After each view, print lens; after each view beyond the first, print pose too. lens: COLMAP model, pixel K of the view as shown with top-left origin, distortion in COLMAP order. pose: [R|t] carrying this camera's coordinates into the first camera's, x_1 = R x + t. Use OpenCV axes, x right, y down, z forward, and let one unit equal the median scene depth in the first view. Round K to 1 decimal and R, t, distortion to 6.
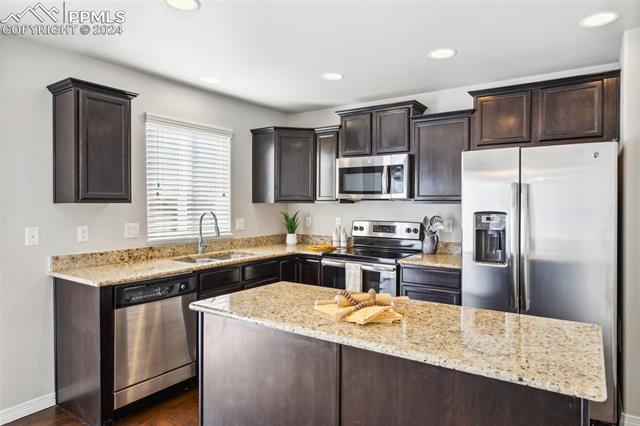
lens RADIAL K [[406.4, 0, 316.5], [0, 406.4, 203.2], [0, 0, 1]] dist [-0.004750, -0.002126]
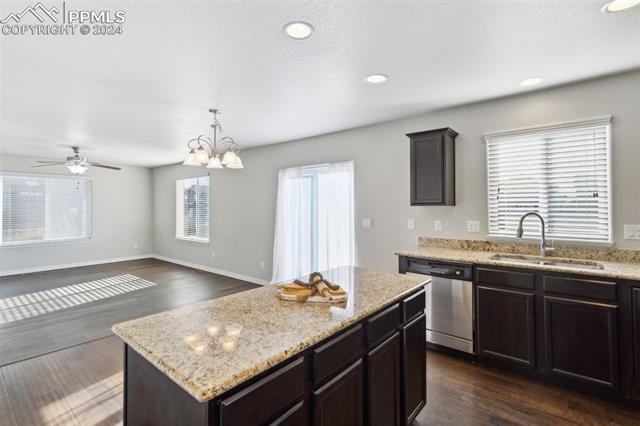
lens RADIAL K [[303.0, 0, 321.7], [0, 303.0, 202.6], [0, 0, 1]] dist [0.002294, 0.000836]
pose [[-0.093920, -0.013598, -0.995487, 0.518699], [0.006685, 0.999876, -0.014288, 0.000760], [0.995557, -0.007997, -0.093818, 0.548238]]
